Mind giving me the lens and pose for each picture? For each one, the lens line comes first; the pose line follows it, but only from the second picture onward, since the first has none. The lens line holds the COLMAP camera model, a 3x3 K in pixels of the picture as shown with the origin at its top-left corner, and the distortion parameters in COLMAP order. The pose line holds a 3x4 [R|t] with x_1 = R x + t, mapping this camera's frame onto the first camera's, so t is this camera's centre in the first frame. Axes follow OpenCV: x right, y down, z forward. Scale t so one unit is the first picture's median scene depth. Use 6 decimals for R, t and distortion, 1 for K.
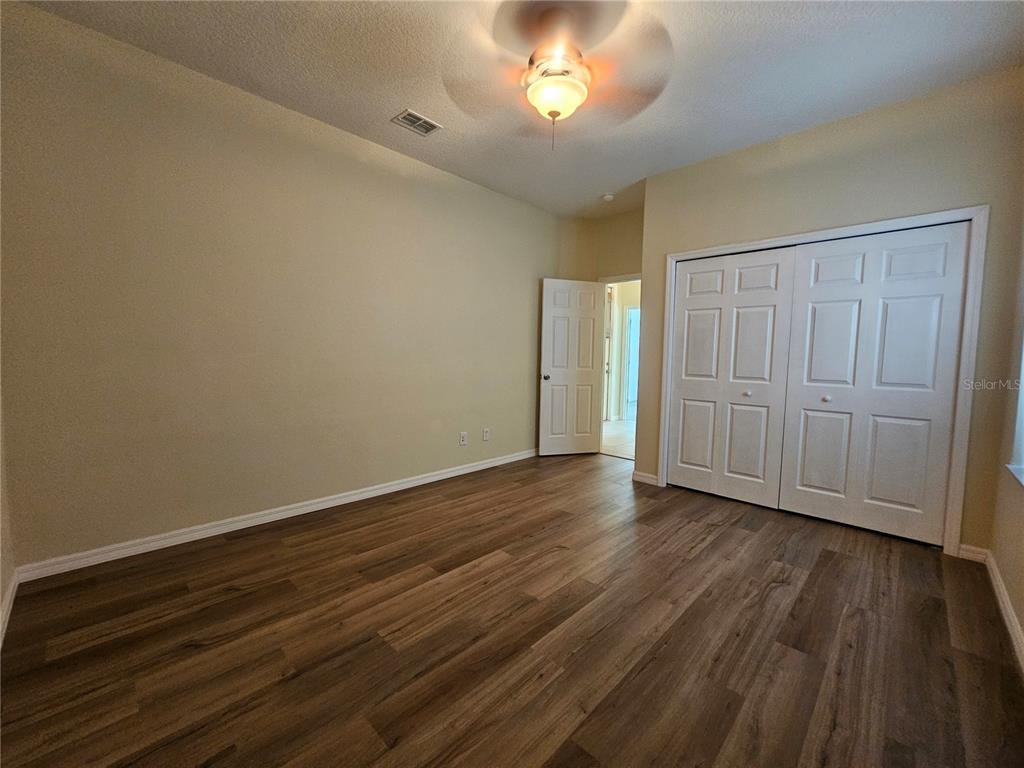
lens RADIAL K [[417.1, 0, 512.6], [0, 417.1, 385.0], [0, 0, 1]] dist [-0.003041, 0.001197]
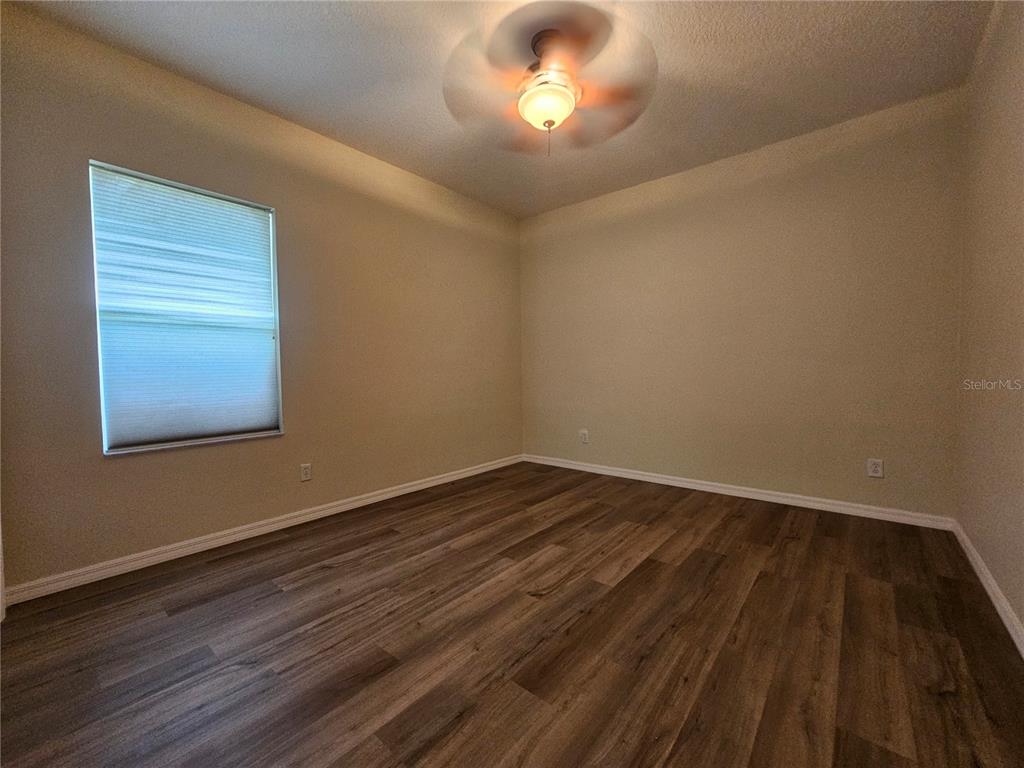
lens RADIAL K [[417.1, 0, 511.6], [0, 417.1, 380.0], [0, 0, 1]] dist [-0.003041, 0.001197]
pose [[-0.997510, -0.002489, -0.070485, 0.250679], [-0.009328, 0.995253, 0.096876, -0.095527], [0.069910, 0.097293, -0.992797, 1.967936]]
